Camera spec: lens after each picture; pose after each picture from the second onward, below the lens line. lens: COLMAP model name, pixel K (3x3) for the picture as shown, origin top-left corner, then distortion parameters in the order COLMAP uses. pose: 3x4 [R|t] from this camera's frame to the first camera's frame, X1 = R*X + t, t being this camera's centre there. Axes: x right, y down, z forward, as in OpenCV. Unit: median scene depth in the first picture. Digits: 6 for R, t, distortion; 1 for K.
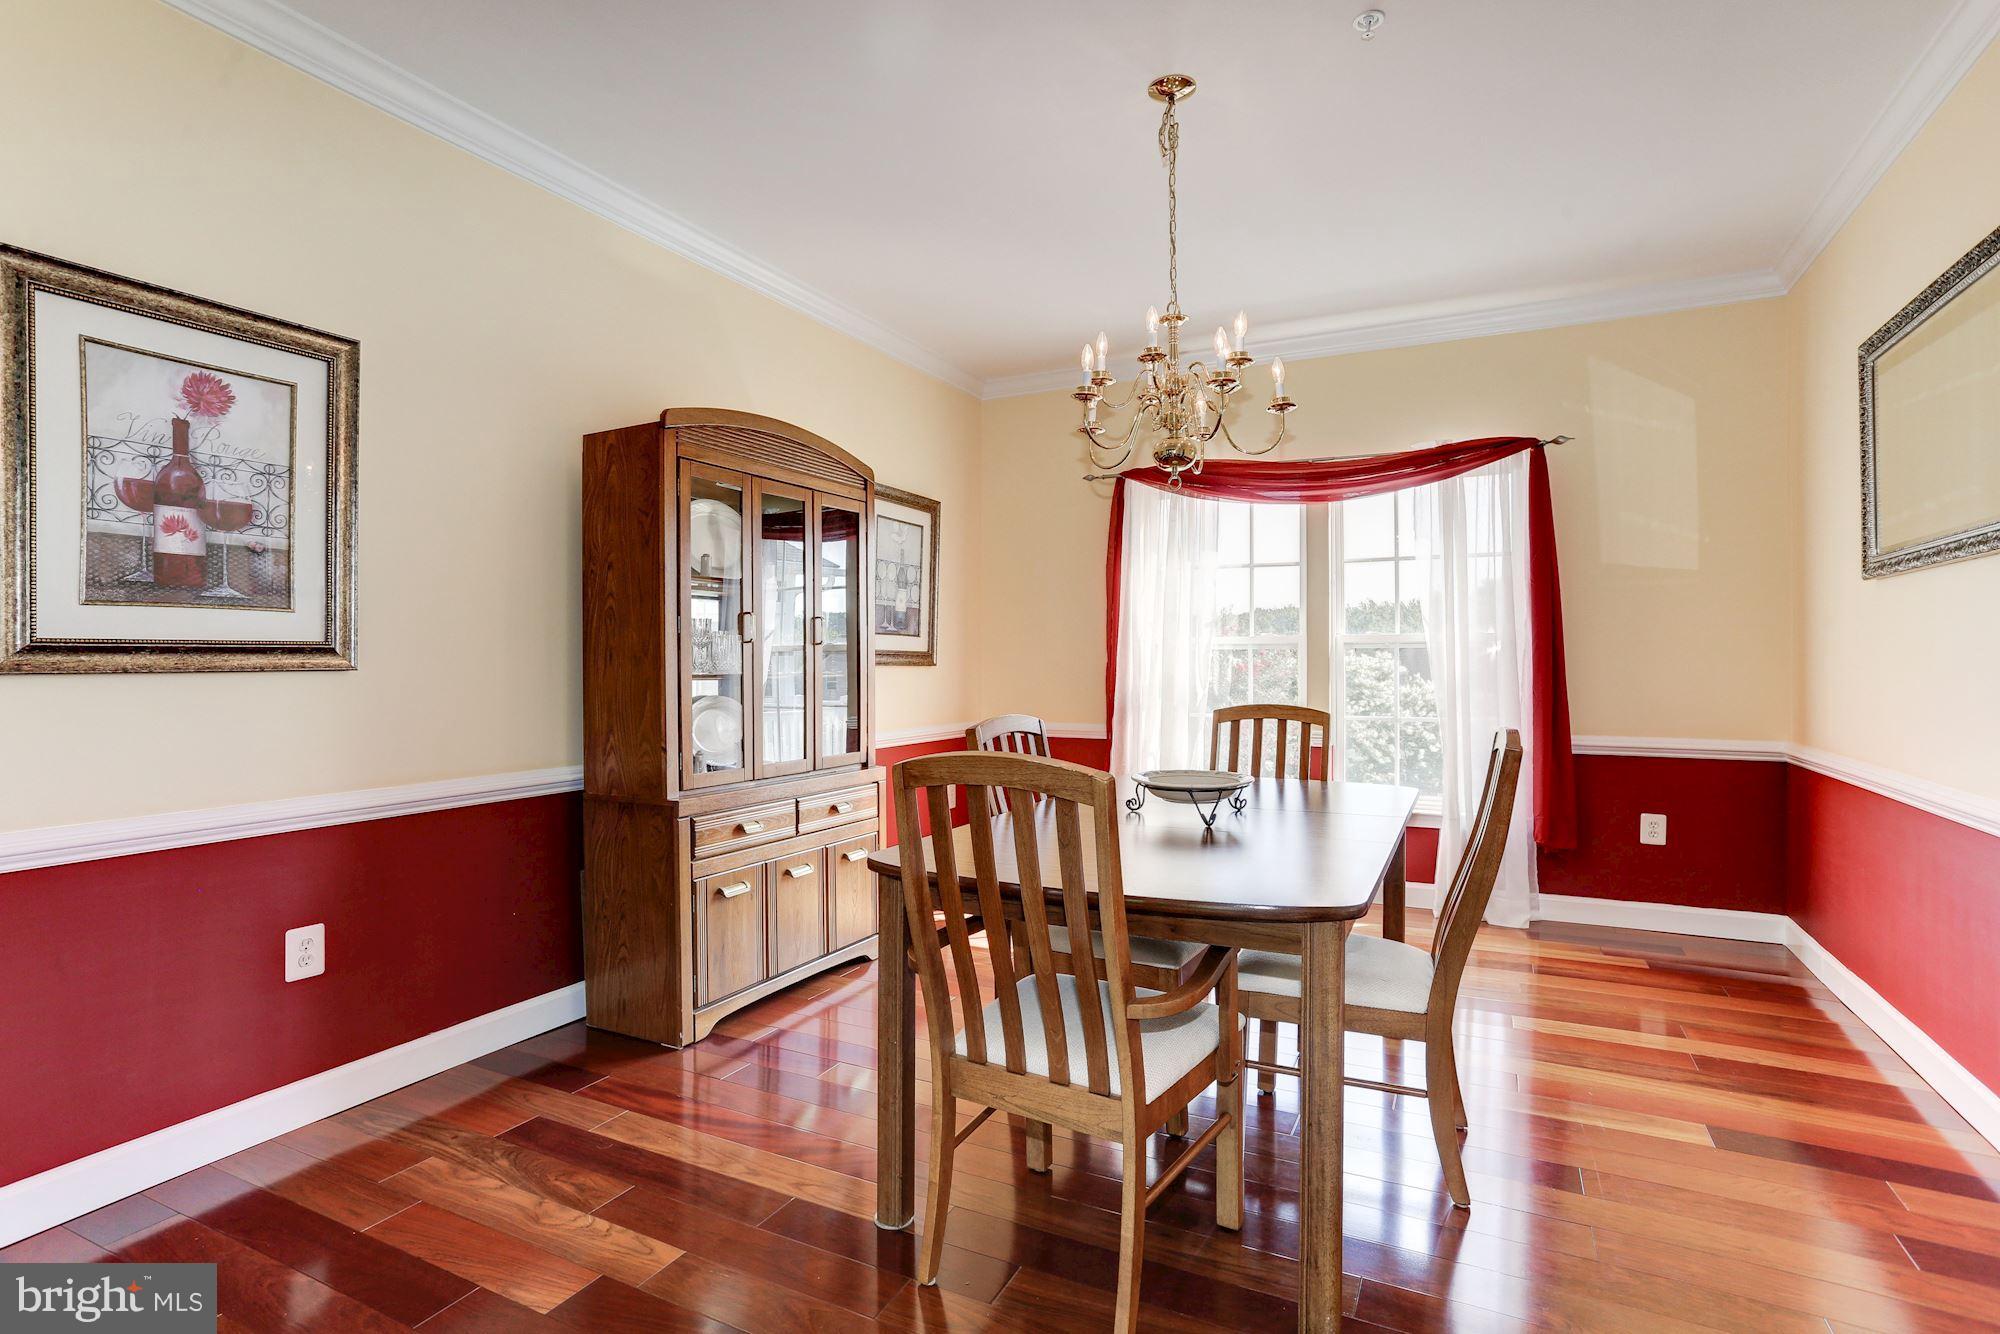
lens RADIAL K [[1012.8, 0, 998.4], [0, 1012.8, 656.2], [0, 0, 1]] dist [0.002395, 0.001588]
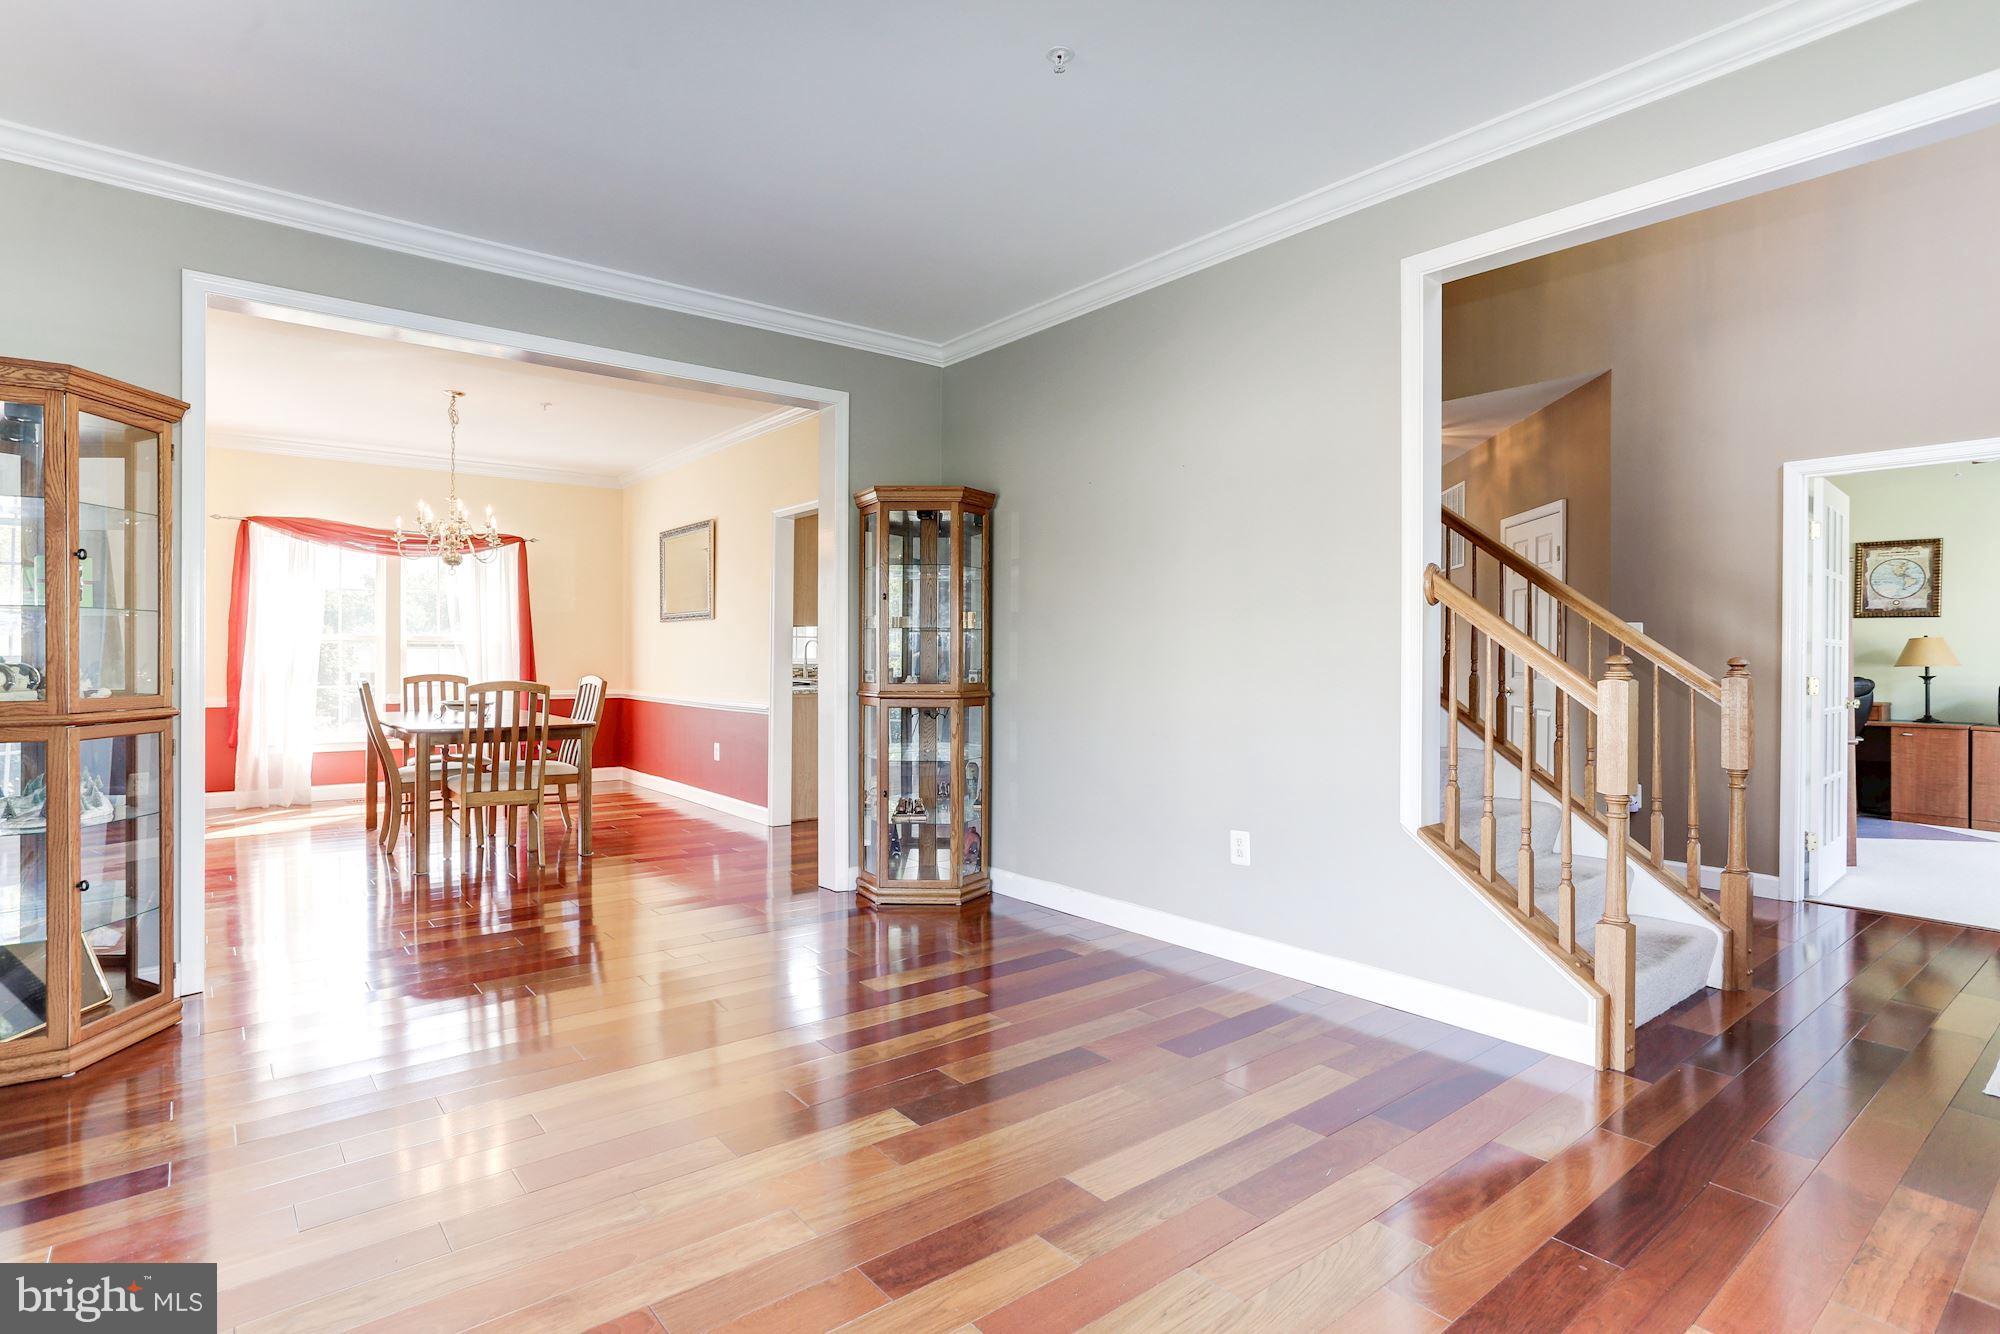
lens RADIAL K [[1012.8, 0, 998.8], [0, 1012.8, 657.2], [0, 0, 1]] dist [0.002395, 0.001588]
pose [[0.410004, 0.000958, 0.912083, -1.002987], [-0.017774, 0.999818, 0.006940, -0.016167], [-0.911911, -0.019057, 0.409946, -0.739369]]
